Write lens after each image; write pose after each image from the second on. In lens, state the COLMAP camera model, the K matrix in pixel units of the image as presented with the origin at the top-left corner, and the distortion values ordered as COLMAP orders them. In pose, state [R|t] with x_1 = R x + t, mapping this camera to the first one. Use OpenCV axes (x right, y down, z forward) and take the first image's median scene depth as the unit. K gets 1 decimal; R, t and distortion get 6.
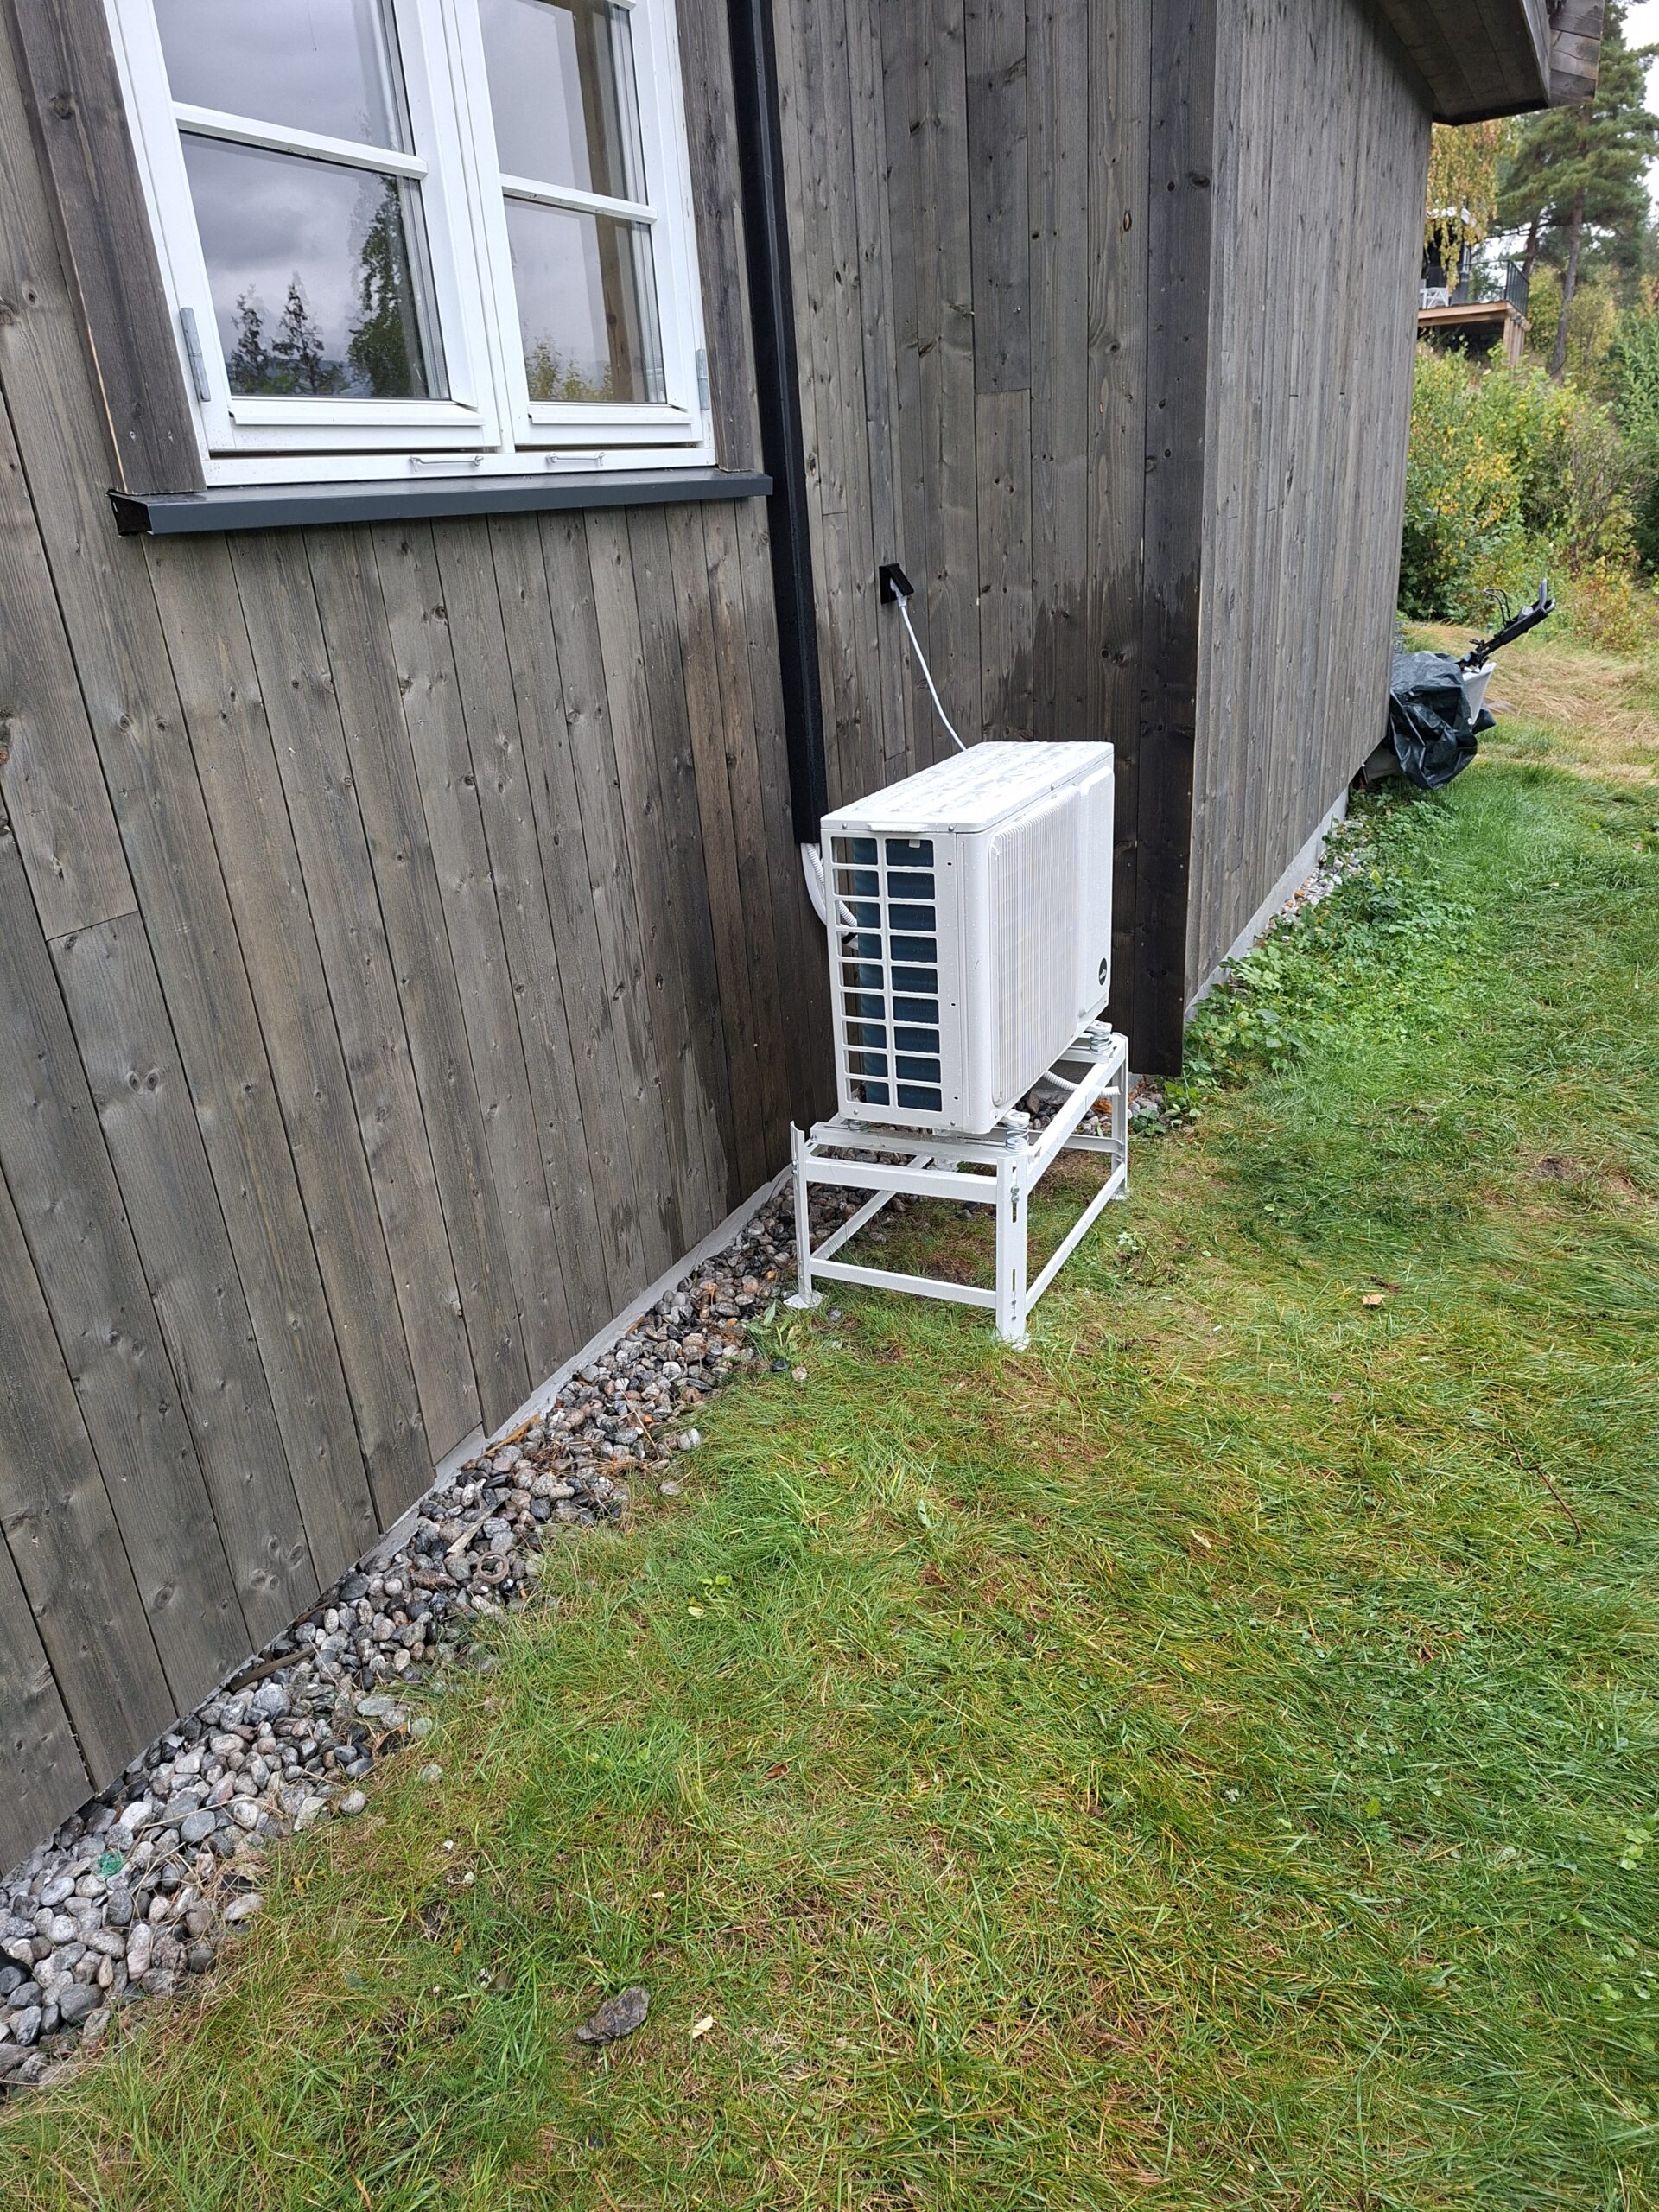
lens RADIAL K [[1546.1, 0, 829.6], [0, 1546.1, 1166.4], [0, 0, 1]] dist [0.081635, -0.094973]
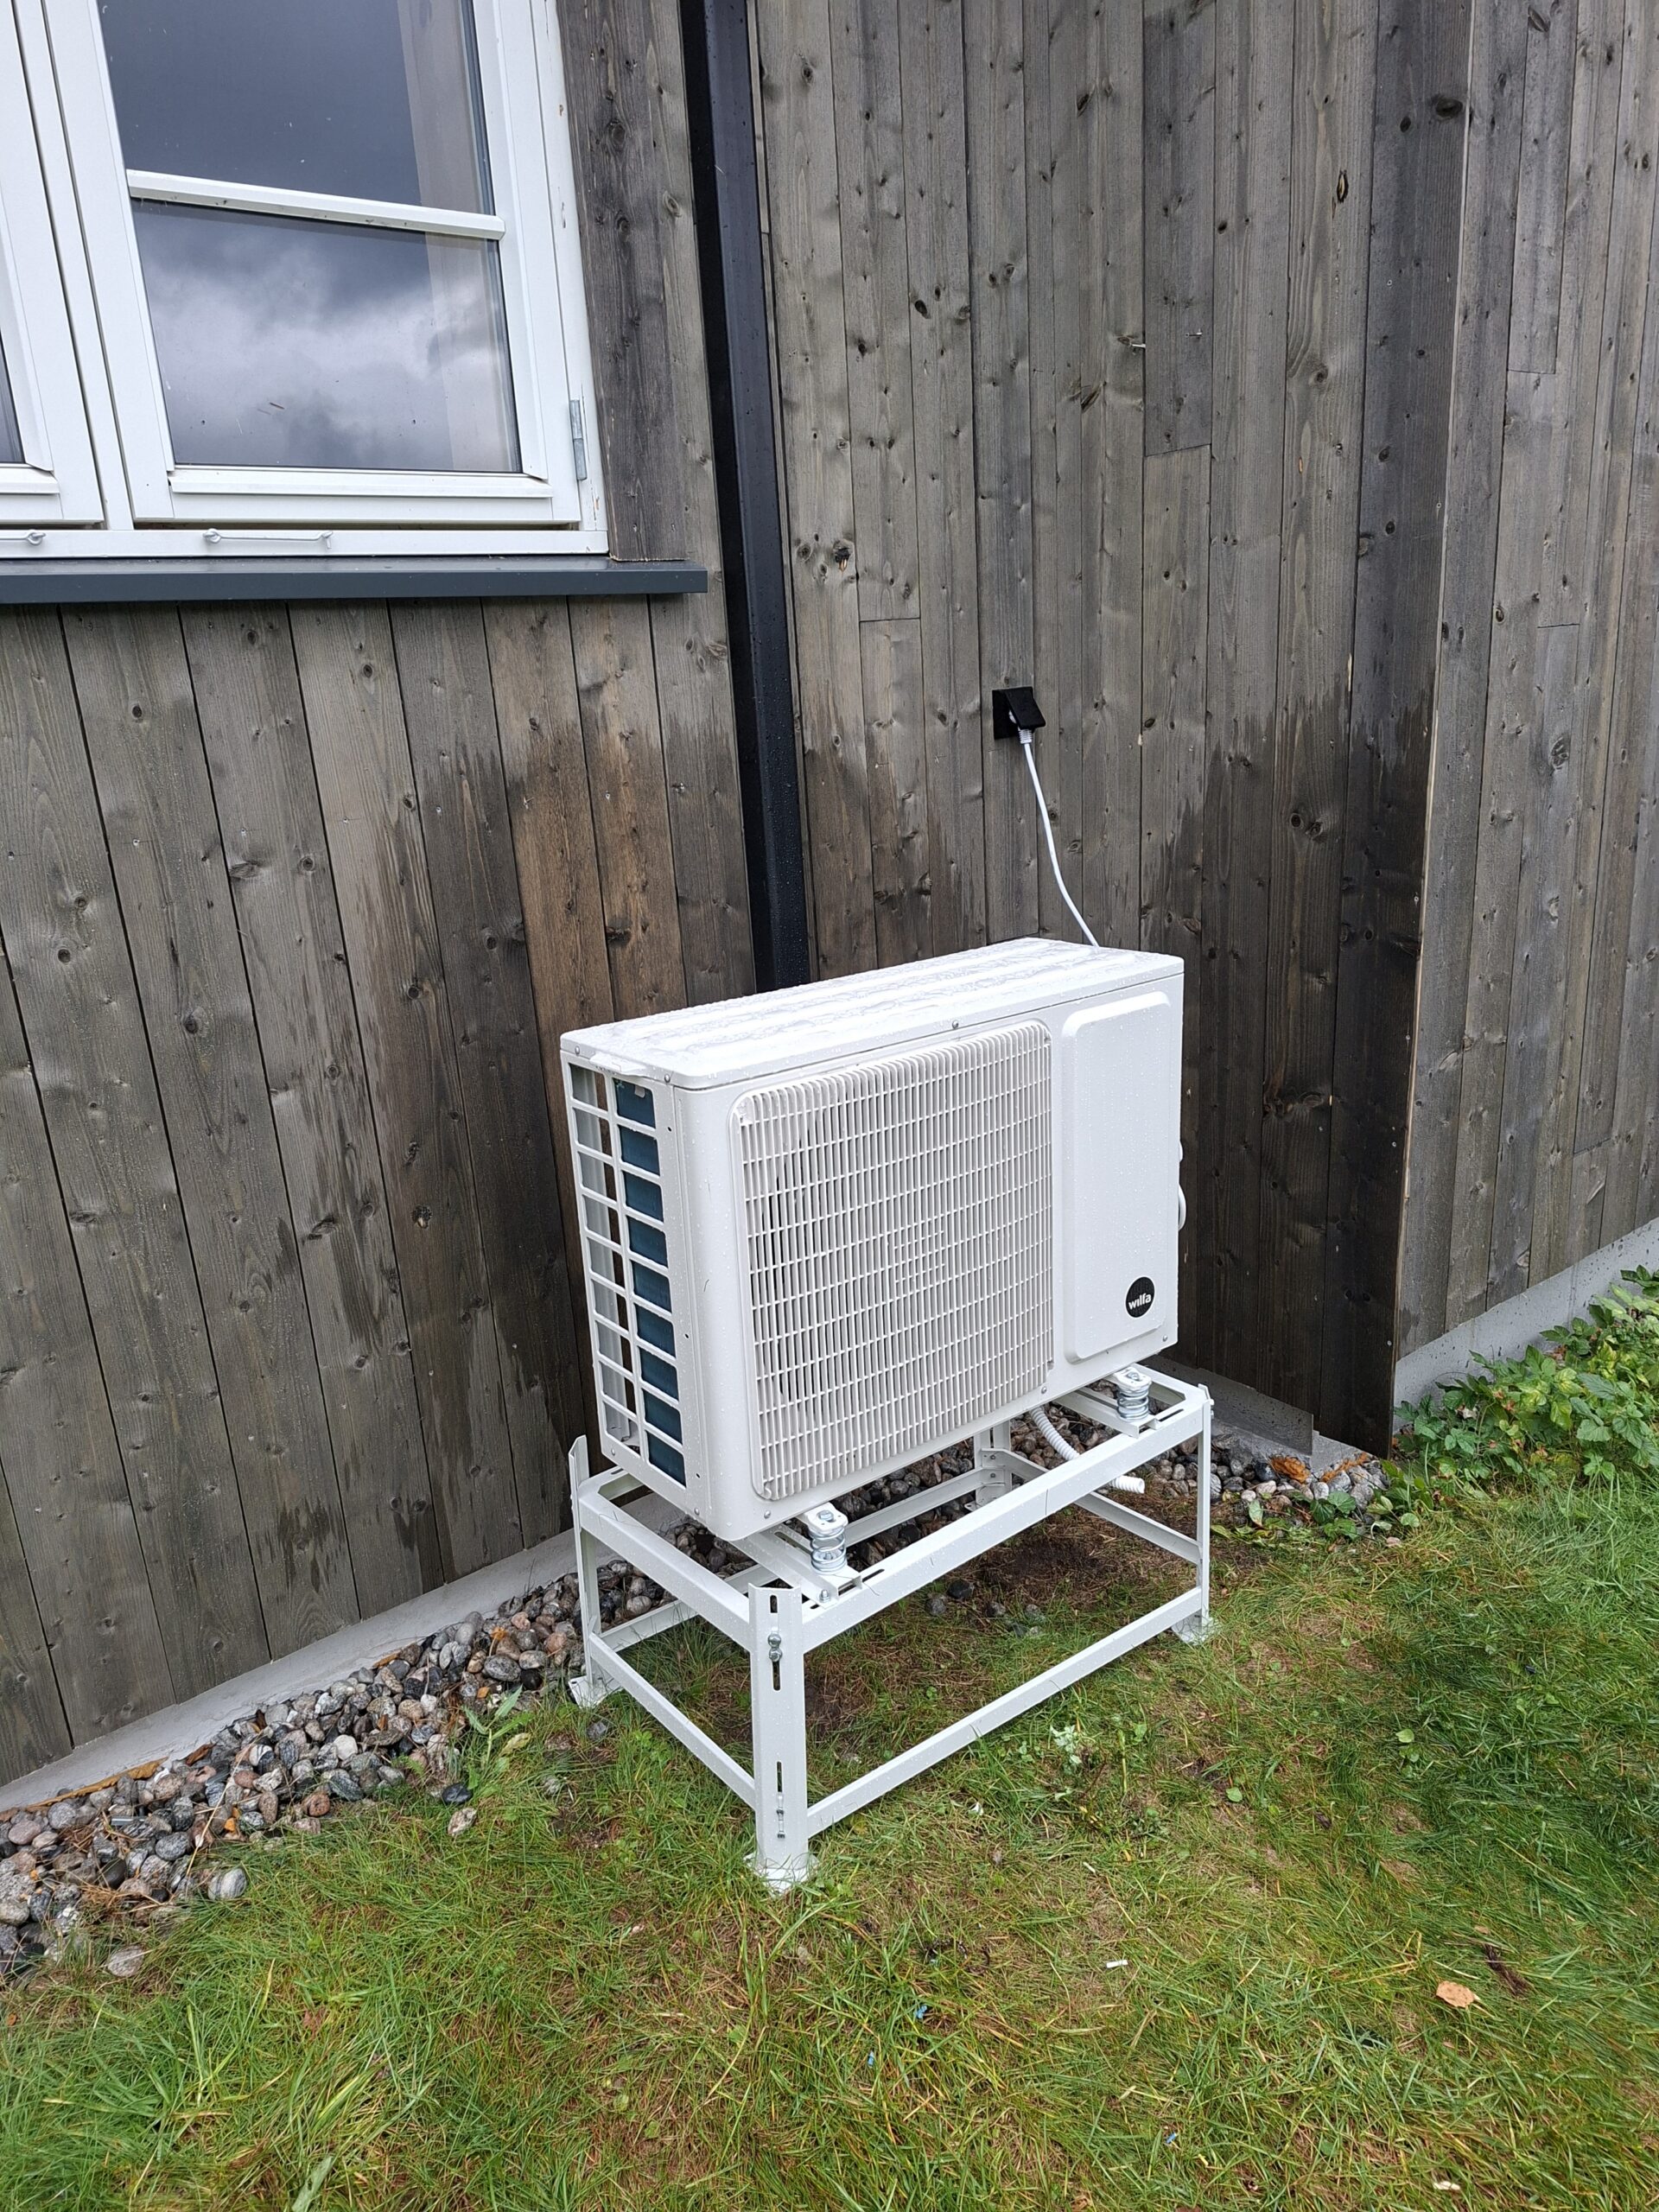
lens RADIAL K [[1557.4, 0, 794.6], [0, 1557.4, 1130.4], [0, 0, 1]] dist [0.094493, -0.089445]
pose [[0.888391, 0.141116, -0.436862, 0.351106], [-0.180506, 0.982314, -0.049761, -0.146706], [0.422114, 0.123063, 0.898151, 0.372424]]
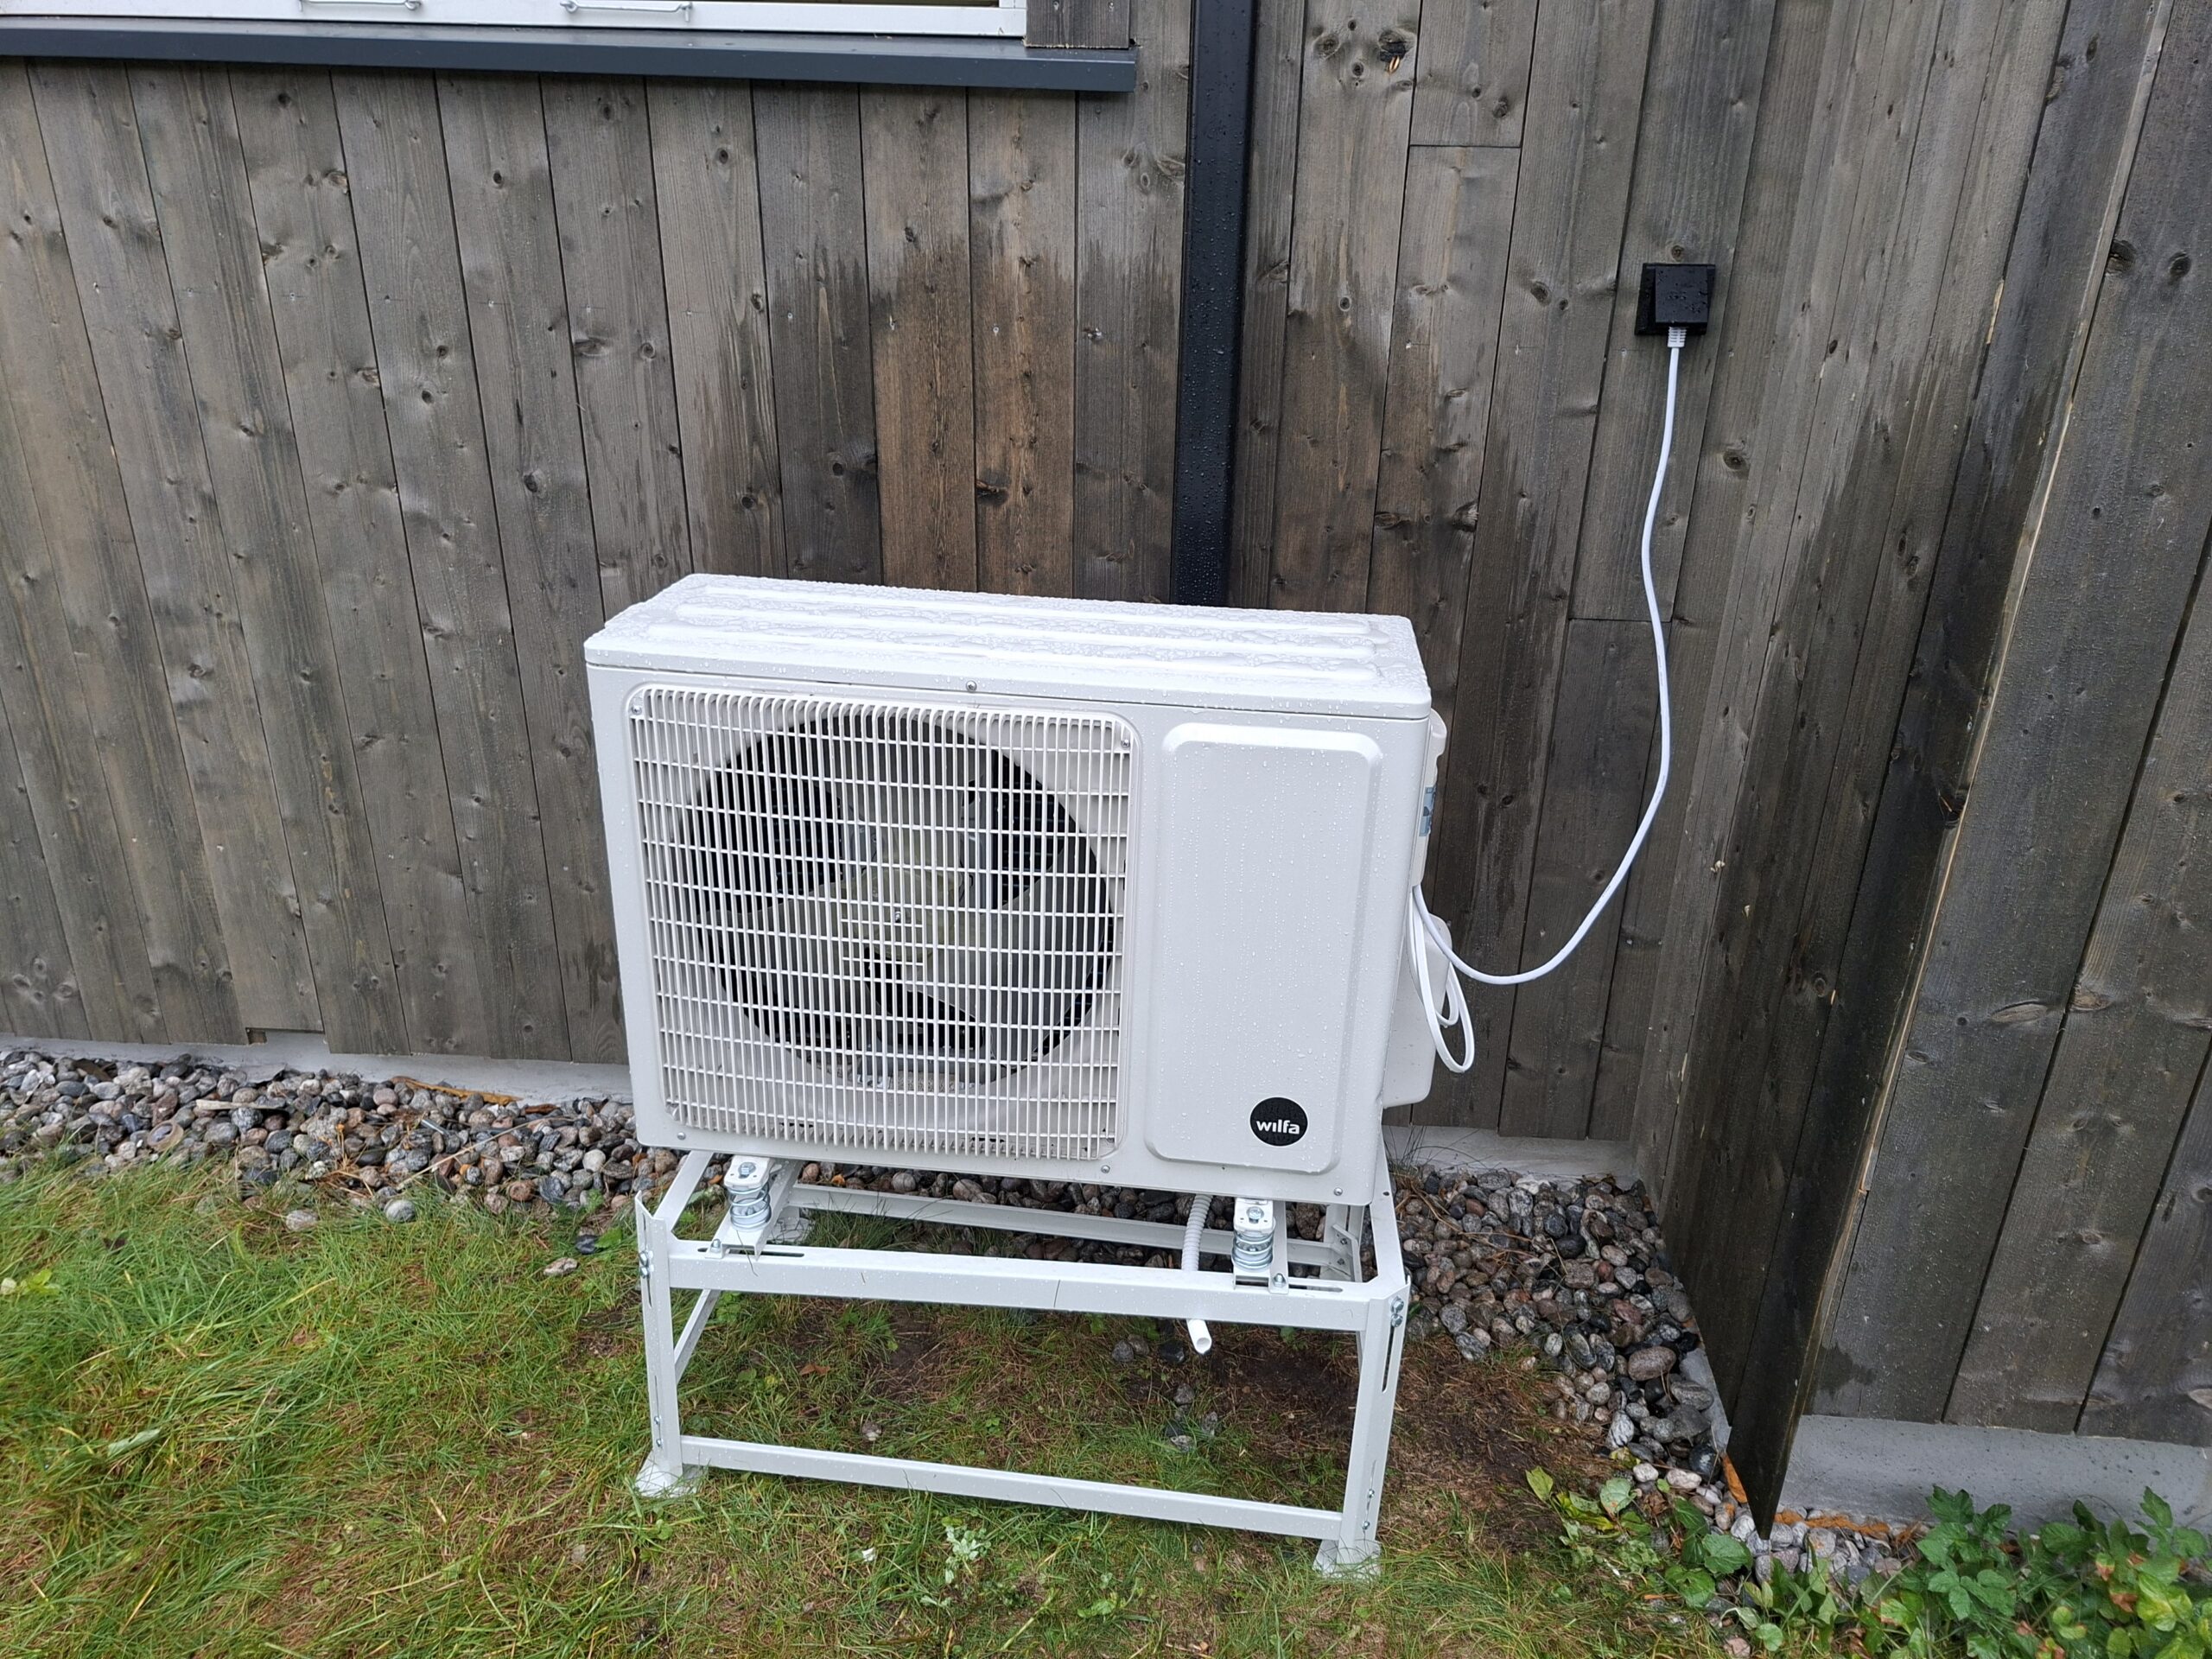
lens RADIAL K [[1560.7, 0, 1106.0], [0, 1560.7, 829.5], [0, 0, 1]] dist [0.068040, -0.076994]
pose [[0.327116, 0.434036, -0.839409, 0.568852], [-0.422381, 0.861764, 0.280994, -0.343254], [0.845334, 0.262633, 0.465225, 0.766387]]
